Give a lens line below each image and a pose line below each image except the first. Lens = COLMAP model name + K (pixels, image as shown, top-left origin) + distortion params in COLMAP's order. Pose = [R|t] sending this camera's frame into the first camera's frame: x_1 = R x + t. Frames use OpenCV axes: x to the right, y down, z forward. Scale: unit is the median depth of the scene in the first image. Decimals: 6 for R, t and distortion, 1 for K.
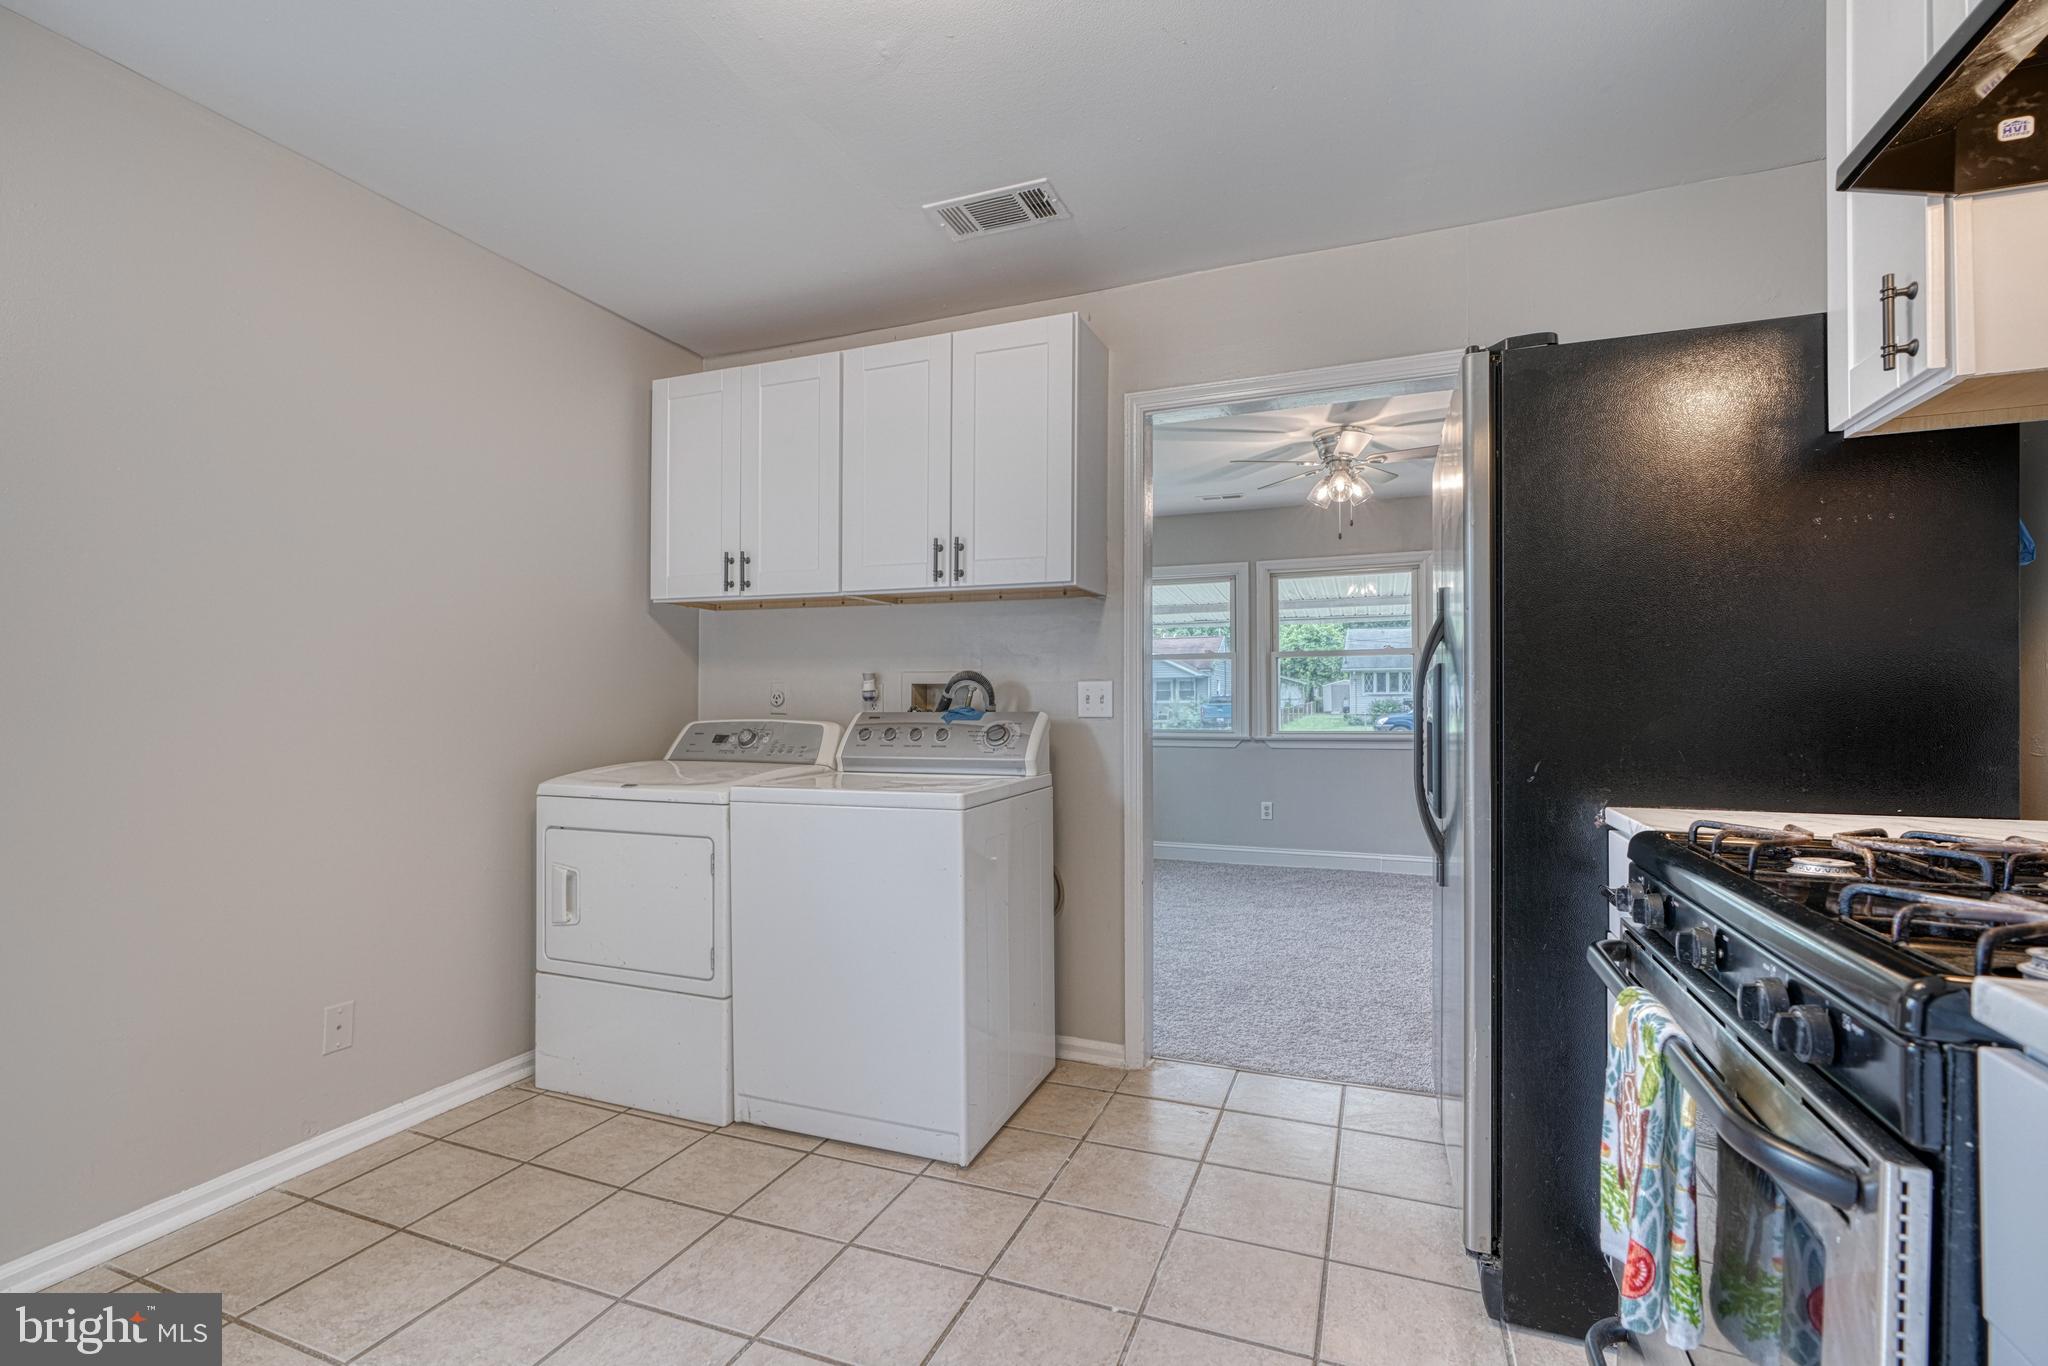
lens RADIAL K [[914.9, 0, 1028.2], [0, 914.9, 705.7], [0, 0, 1]] dist [-0.001589, -0.000060]
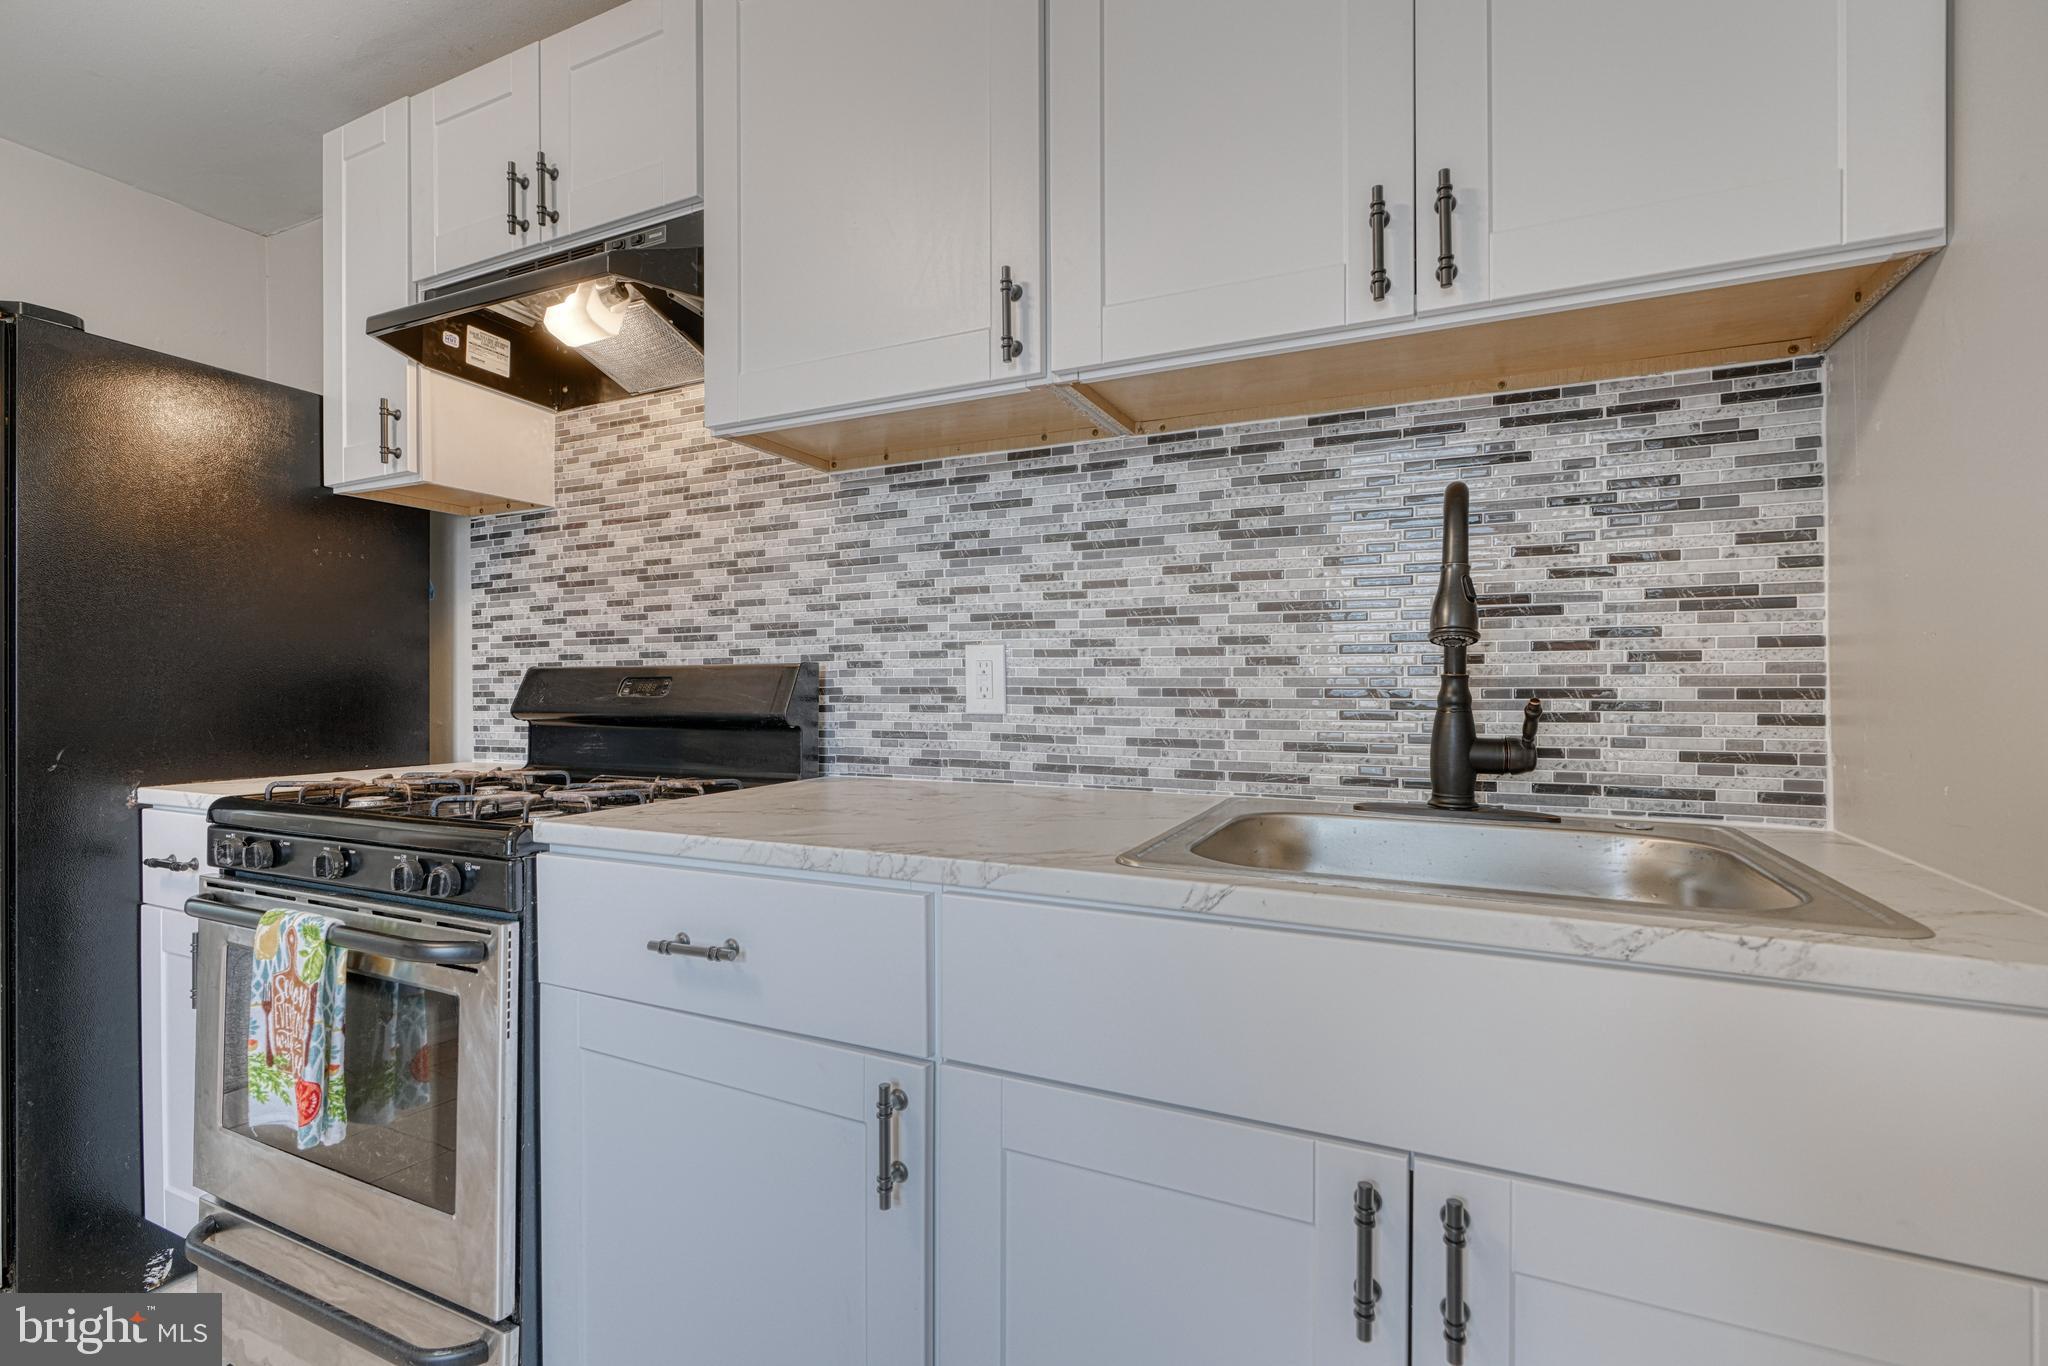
lens RADIAL K [[925.7, 0, 1017.4], [0, 925.7, 687.1], [0, 0, 1]] dist [-0.004876, 0.000494]
pose [[0.066188, 0.003677, 0.997800, -0.205920], [0.003063, 0.999988, -0.003888, 0.000626], [-0.997802, 0.003313, 0.066176, -0.049528]]
